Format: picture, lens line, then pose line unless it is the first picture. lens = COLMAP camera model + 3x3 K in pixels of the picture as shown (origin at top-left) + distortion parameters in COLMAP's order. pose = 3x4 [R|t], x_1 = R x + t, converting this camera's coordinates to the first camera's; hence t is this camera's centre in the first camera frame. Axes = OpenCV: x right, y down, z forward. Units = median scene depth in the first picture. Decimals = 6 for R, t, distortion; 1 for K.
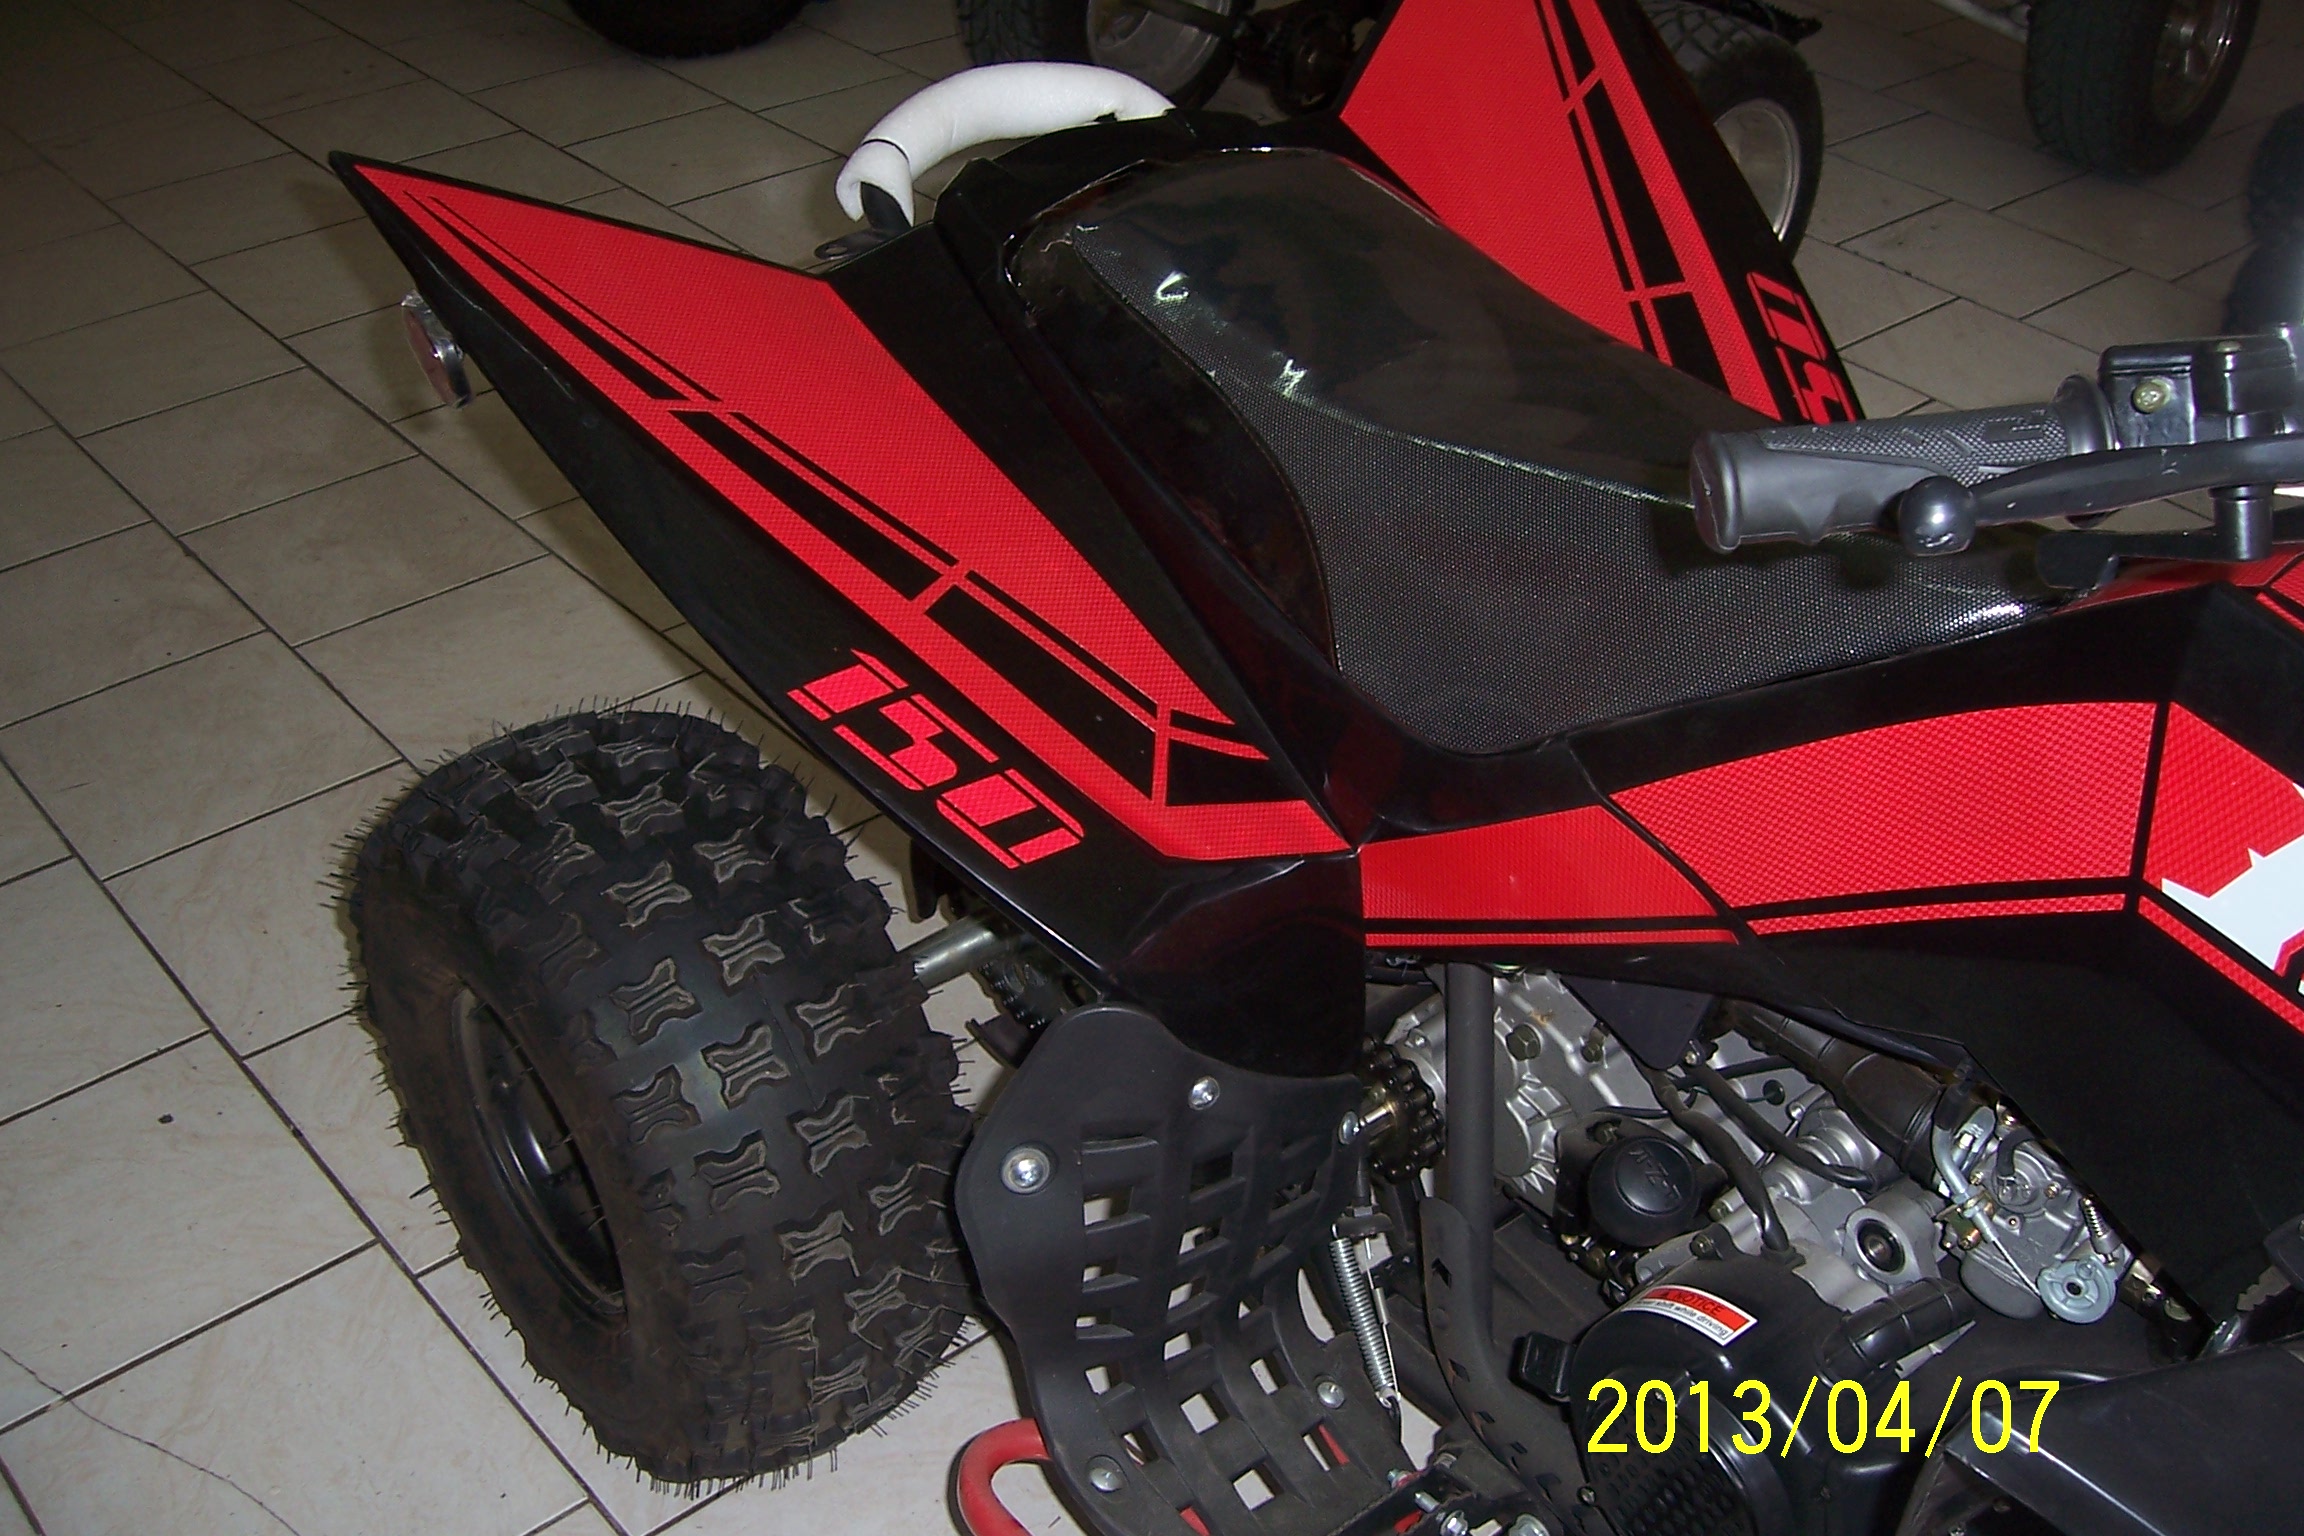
lens RADIAL K [[2454.3, 0, 1152.0], [0, 2454.3, 768.0], [0, 0, 1]] dist [-0.176523, 0.131950]
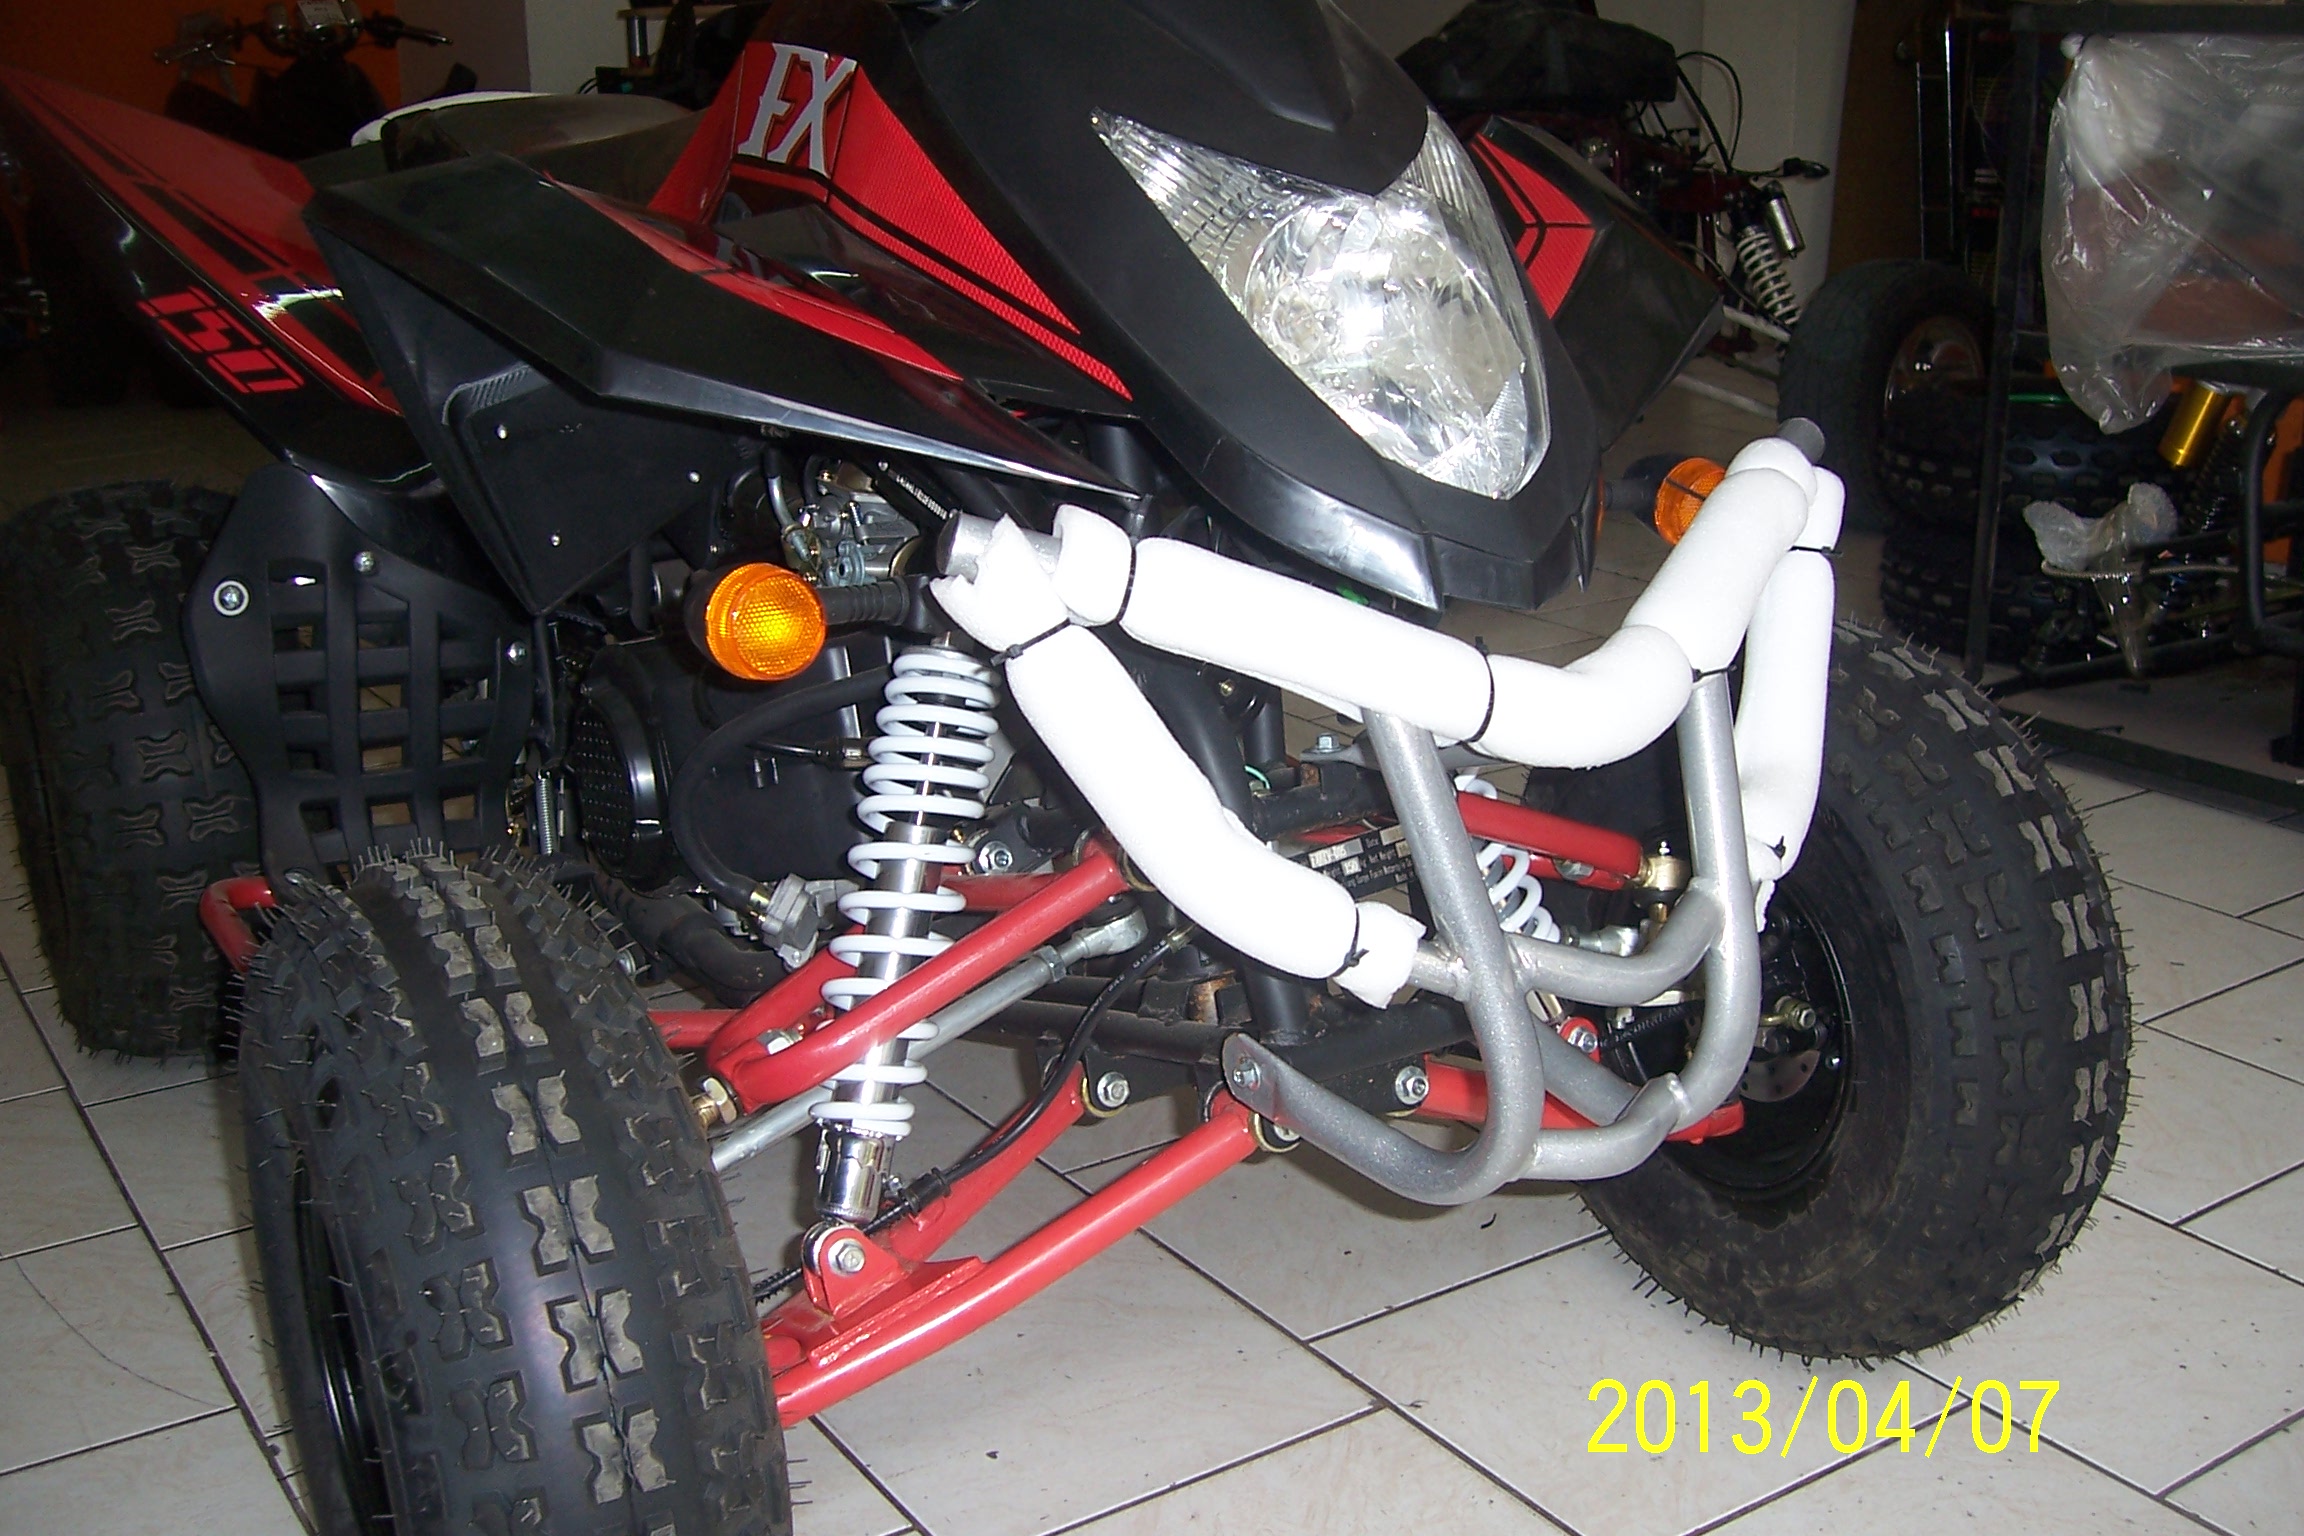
lens RADIAL K [[2454.3, 0, 1152.0], [0, 2454.3, 768.0], [0, 0, 1]] dist [-0.176523, 0.131950]
pose [[0.990701, -0.001617, -0.136049, 0.650158], [-0.040961, 0.949995, -0.309567, 0.647713], [0.129746, 0.312261, 0.941095, -0.216923]]
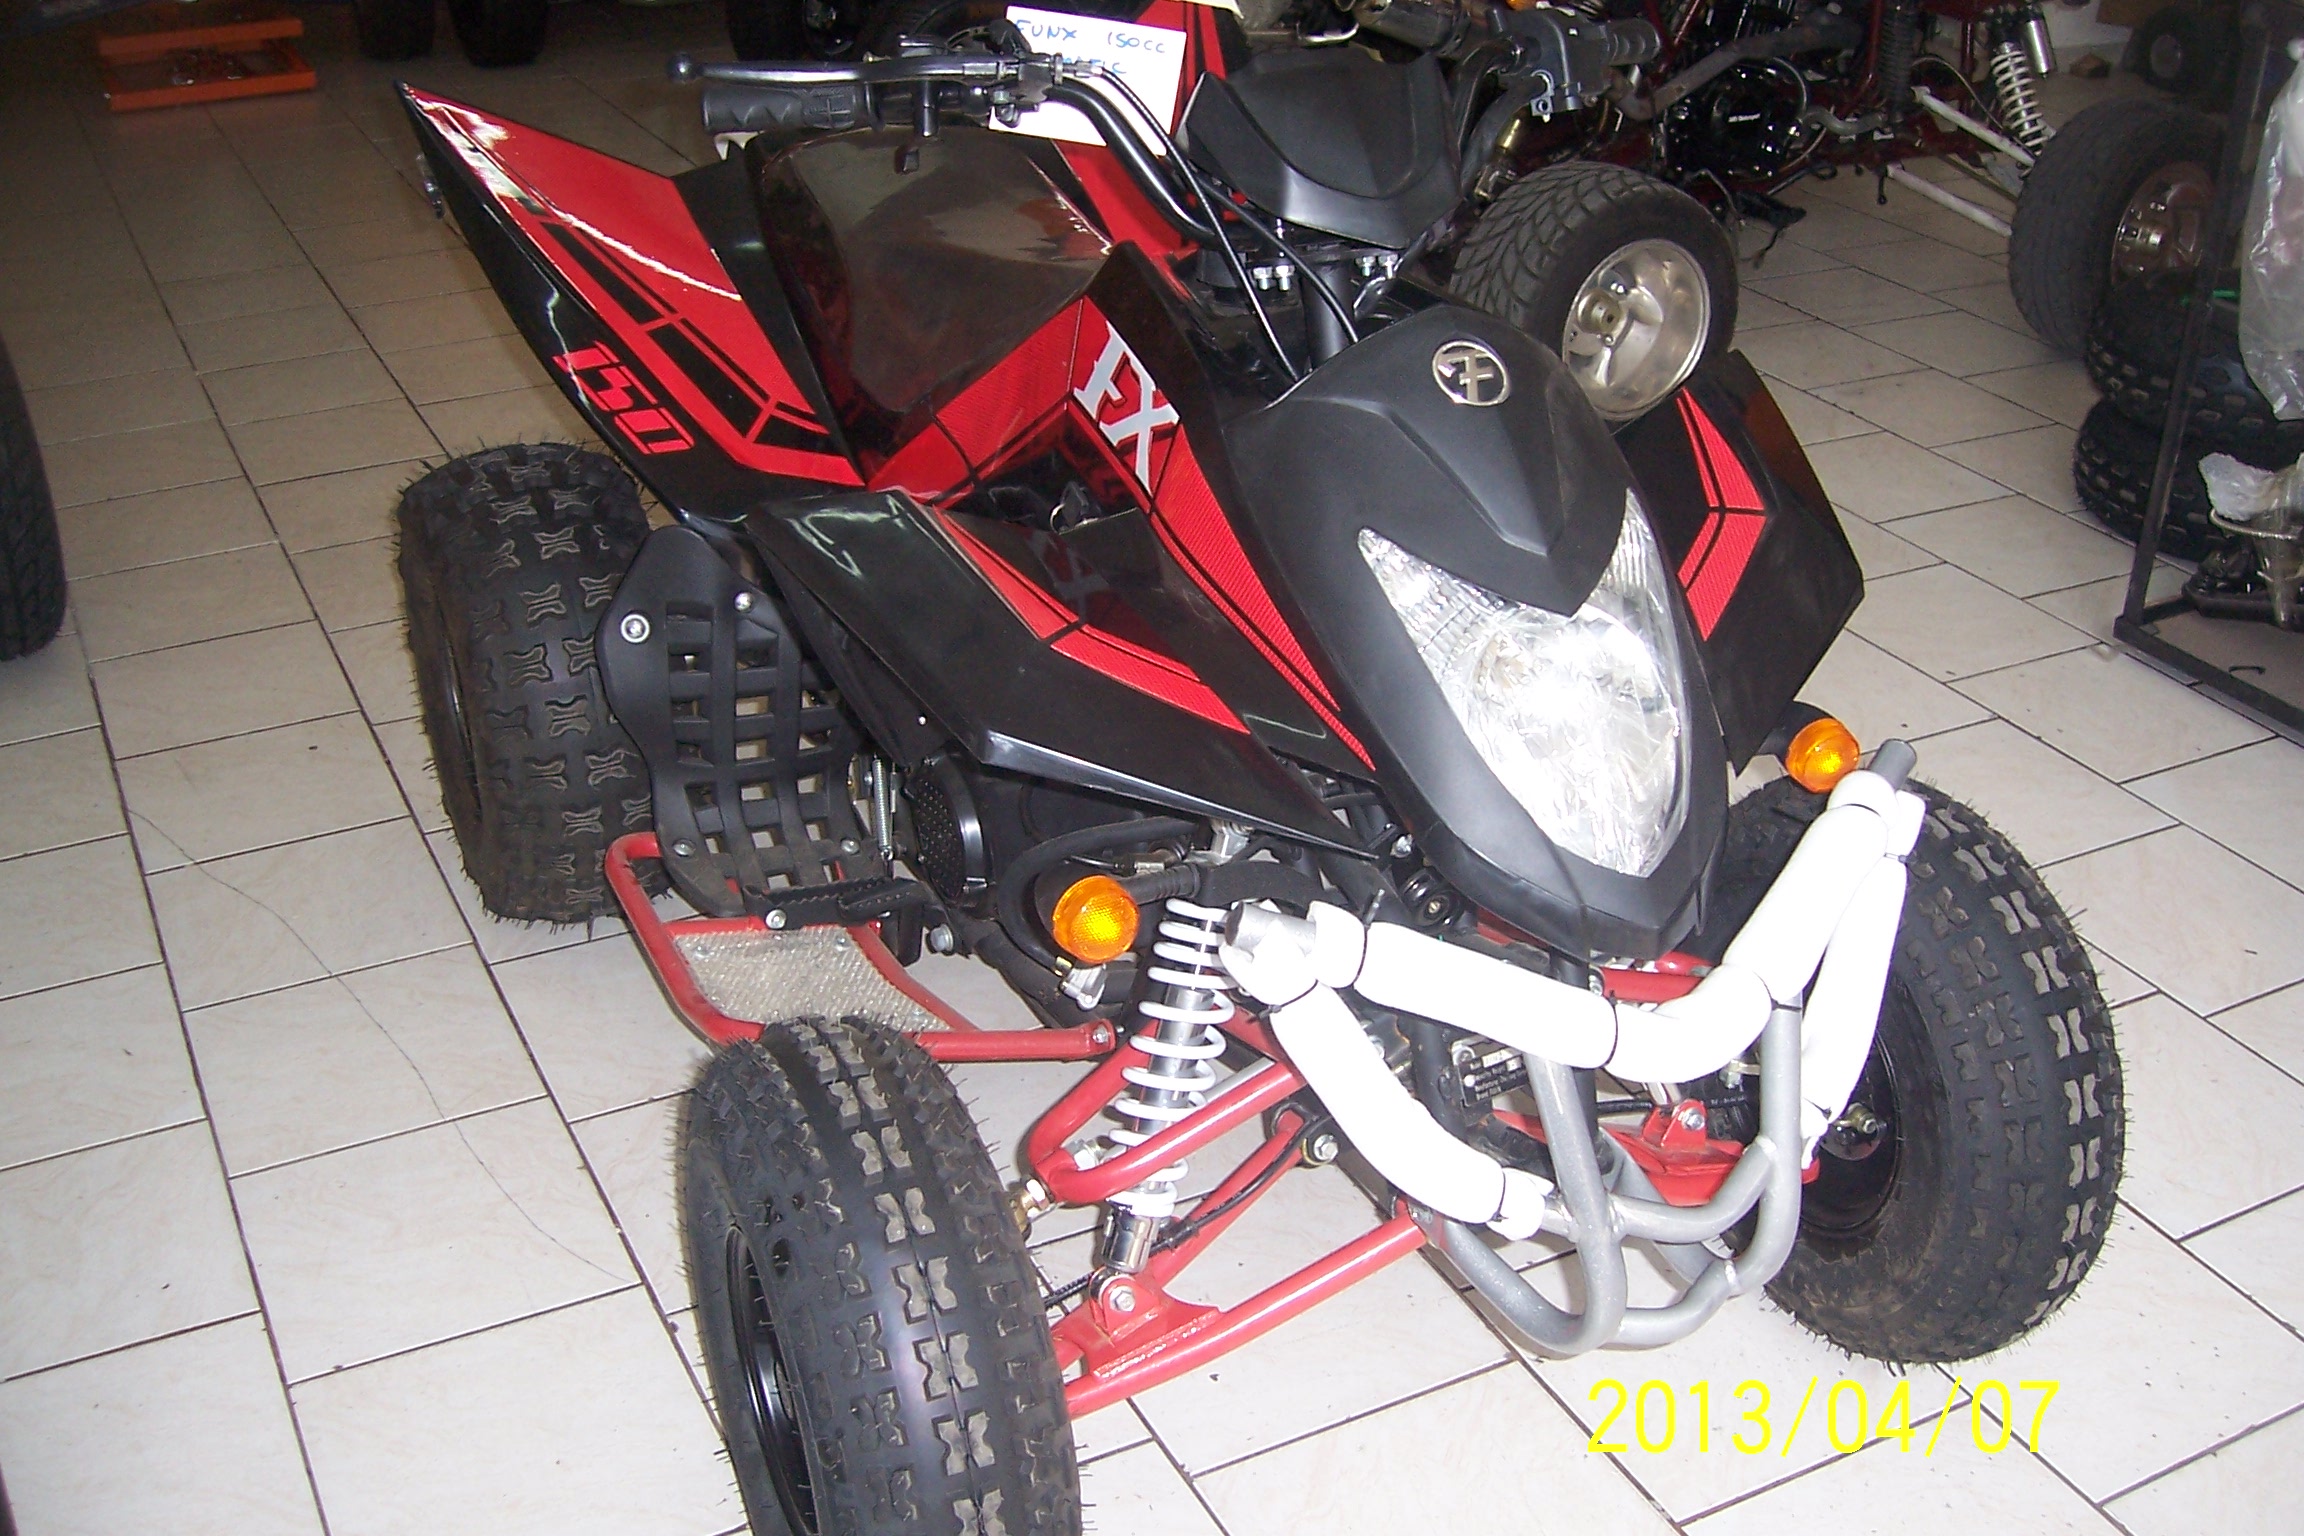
lens RADIAL K [[2454.3, 0, 1152.0], [0, 2454.3, 768.0], [0, 0, 1]] dist [-0.176523, 0.131950]
pose [[0.971090, 0.097374, -0.217951, 0.676145], [-0.124141, 0.985848, -0.112664, 0.399964], [0.203896, 0.136464, 0.969435, -0.591176]]
